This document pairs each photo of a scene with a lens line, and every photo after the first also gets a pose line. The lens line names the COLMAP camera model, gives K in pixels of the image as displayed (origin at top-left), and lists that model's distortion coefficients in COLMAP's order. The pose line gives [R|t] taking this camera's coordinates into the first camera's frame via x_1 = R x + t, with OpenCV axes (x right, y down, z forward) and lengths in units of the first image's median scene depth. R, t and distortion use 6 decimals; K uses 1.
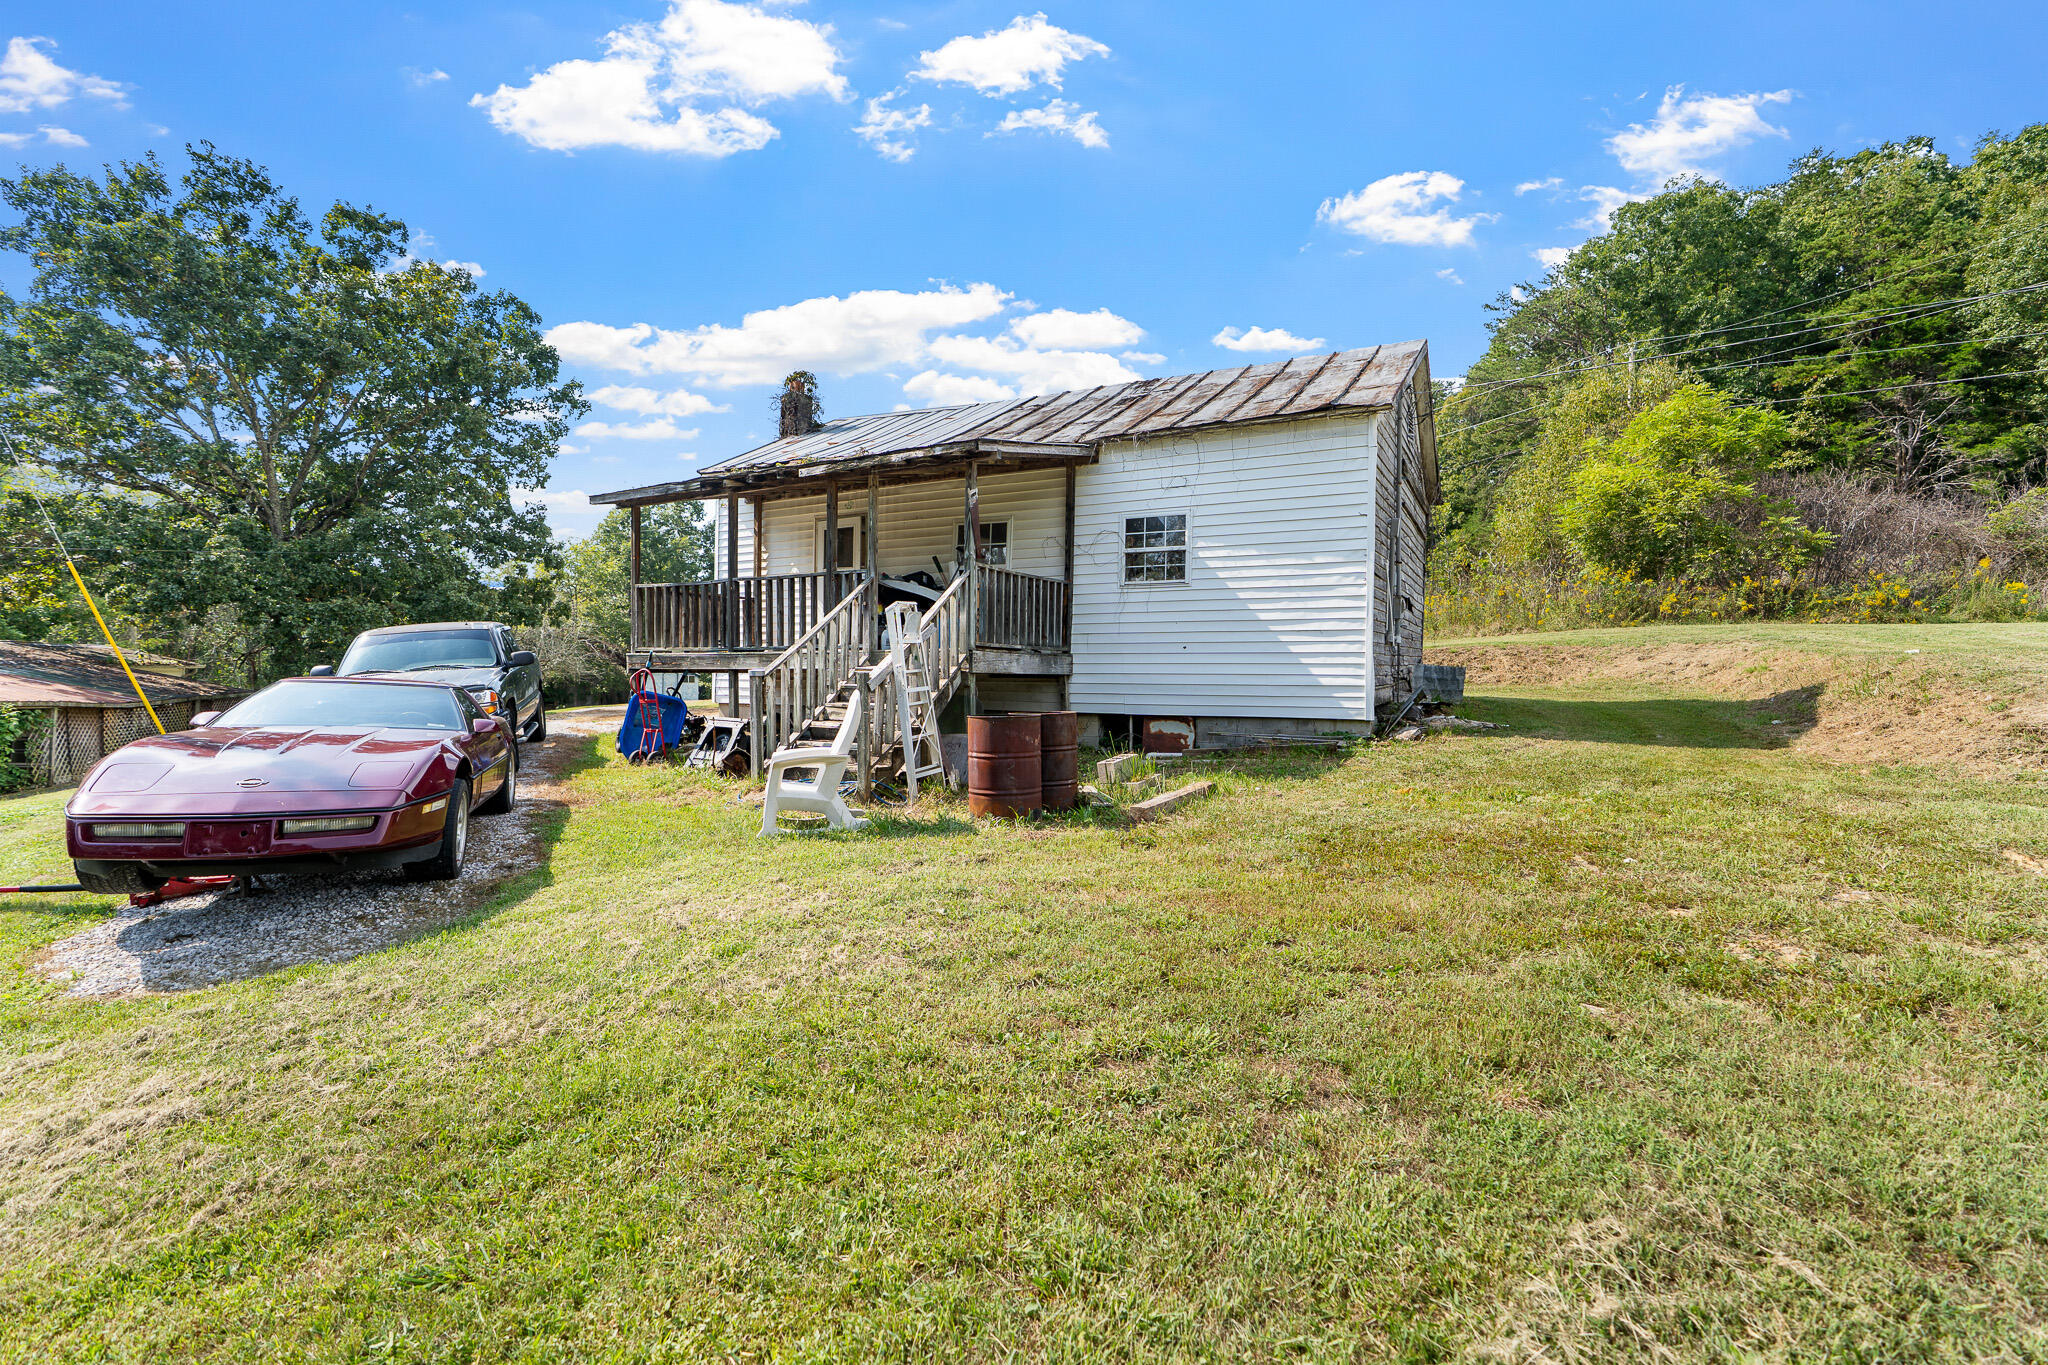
lens RADIAL K [[934.5, 0, 1024.0], [0, 934.5, 682.5], [0, 0, 1]] dist [-0.003017, -0.000109]
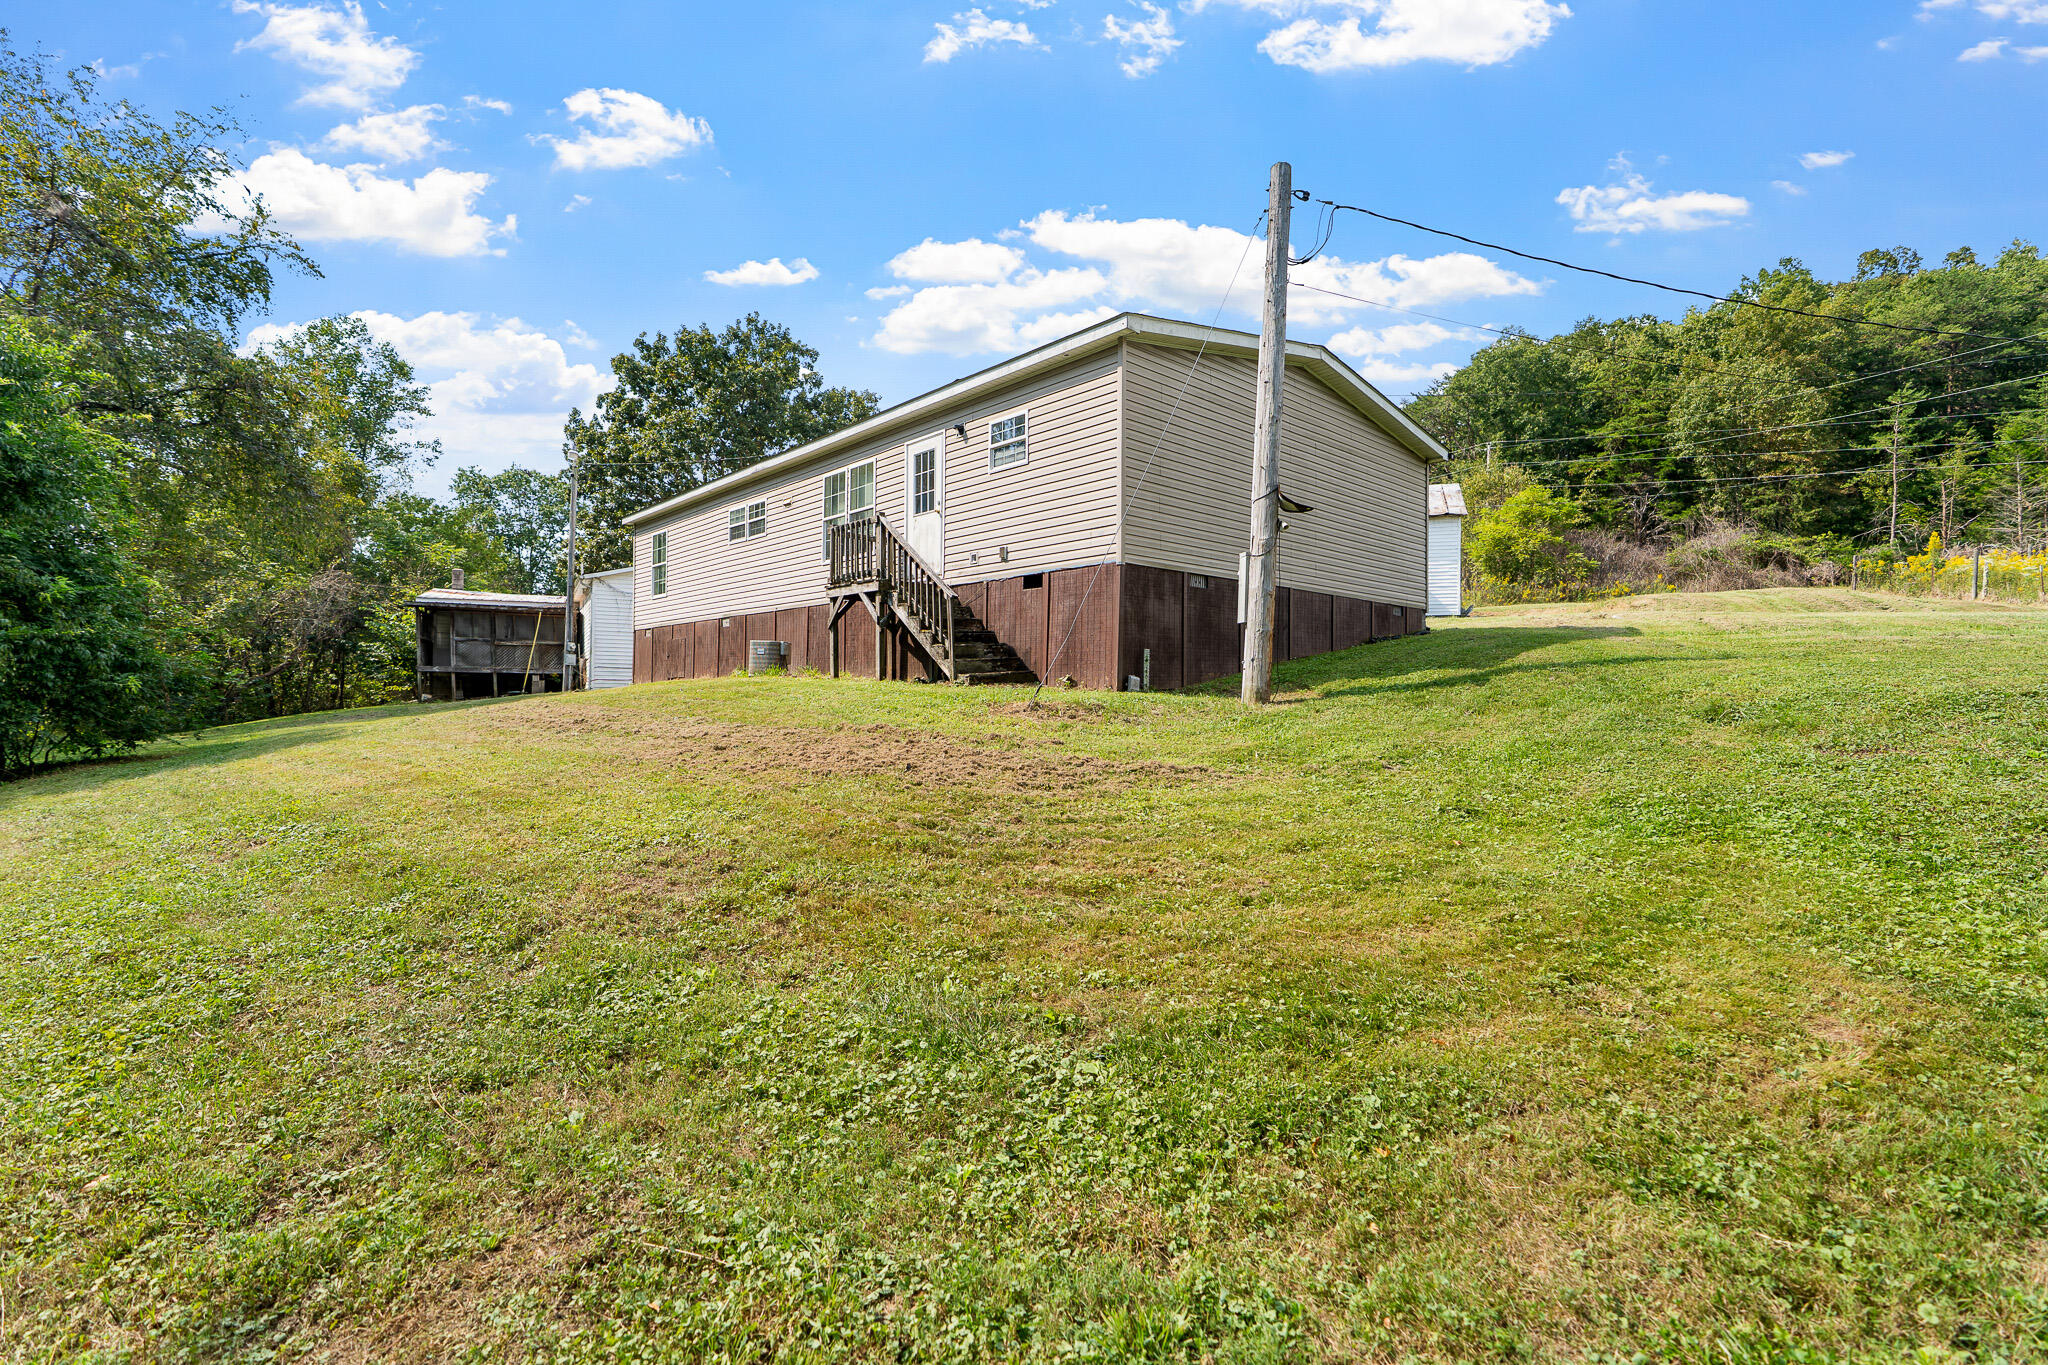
lens RADIAL K [[934.5, 0, 1024.0], [0, 934.5, 682.5], [0, 0, 1]] dist [-0.003017, -0.000109]
pose [[0.988216, 0.004434, 0.153001, -0.436794], [-0.001565, 0.999821, -0.018866, 0.092485], [-0.153057, 0.018404, 0.988046, -0.522725]]
